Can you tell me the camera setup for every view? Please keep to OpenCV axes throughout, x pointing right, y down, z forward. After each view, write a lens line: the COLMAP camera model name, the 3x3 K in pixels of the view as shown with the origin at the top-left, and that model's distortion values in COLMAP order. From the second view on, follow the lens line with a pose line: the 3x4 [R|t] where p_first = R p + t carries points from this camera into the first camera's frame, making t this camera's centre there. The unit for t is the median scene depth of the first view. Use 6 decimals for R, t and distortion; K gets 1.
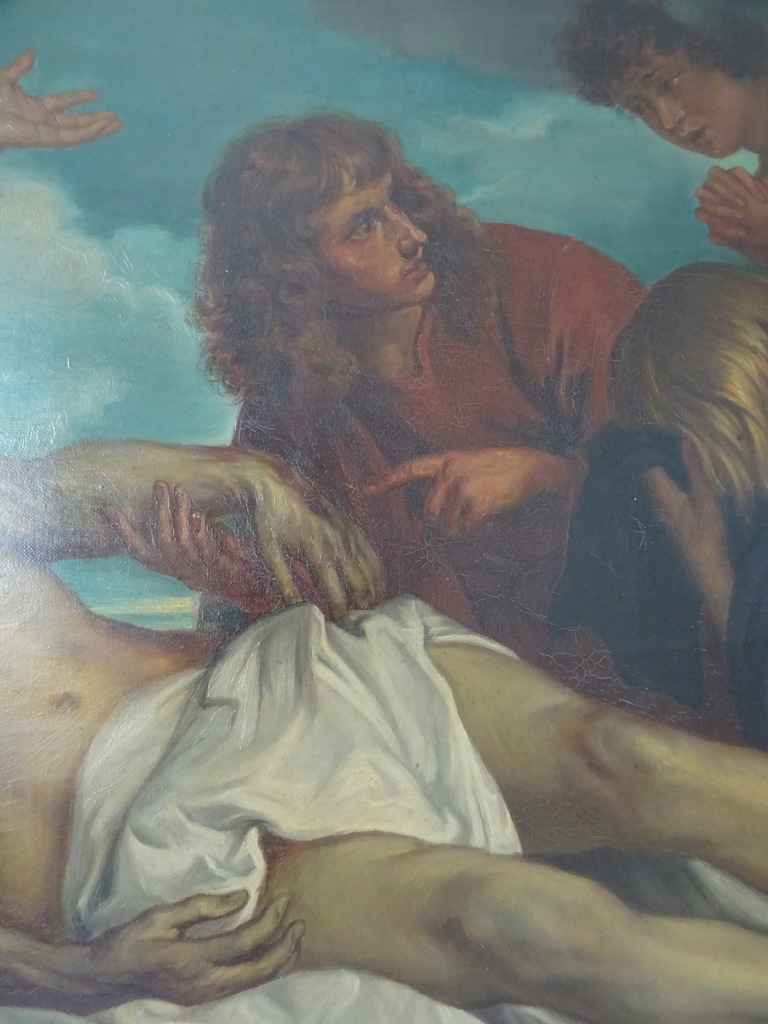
lens RADIAL K [[715.7, 0, 384.0], [0, 715.7, 512.0], [0, 0, 1]] dist [-0.008046, -0.003355]
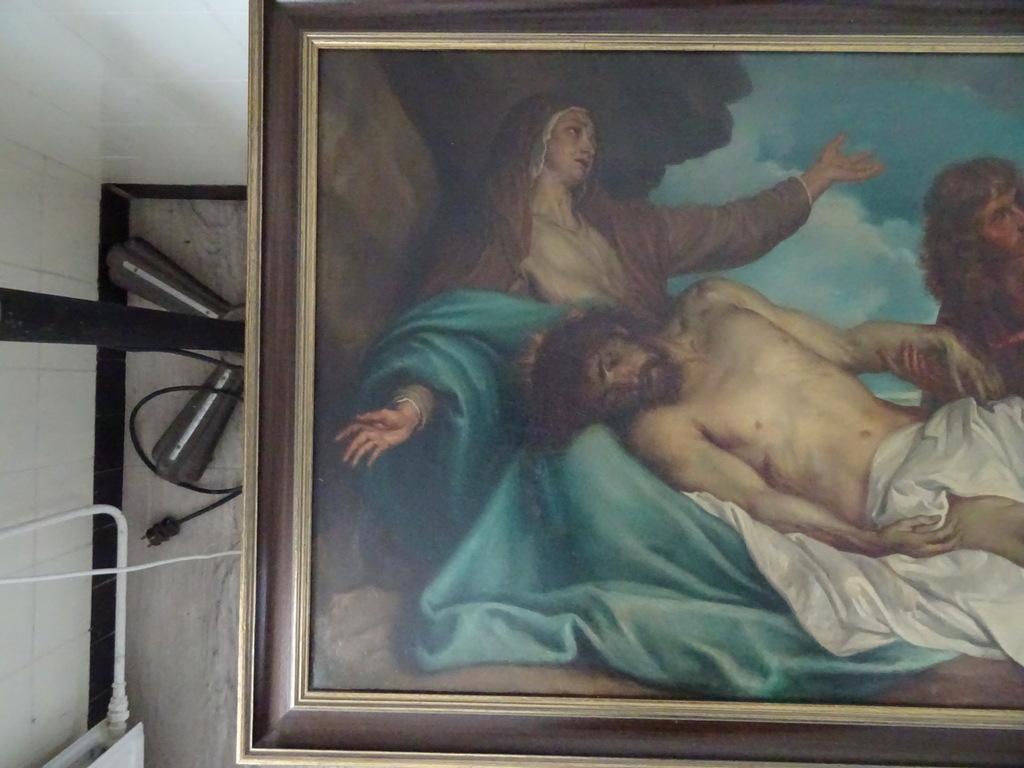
lens RADIAL K [[718.6, 0, 513.2], [0, 718.6, 374.9], [0, 0, 1]] dist [-0.000064, 0.007494]
pose [[0.992231, 0.038948, -0.118155, -1.246464], [-0.023406, 0.991214, 0.130180, -0.197747], [0.122188, -0.126404, 0.984425, -1.371985]]
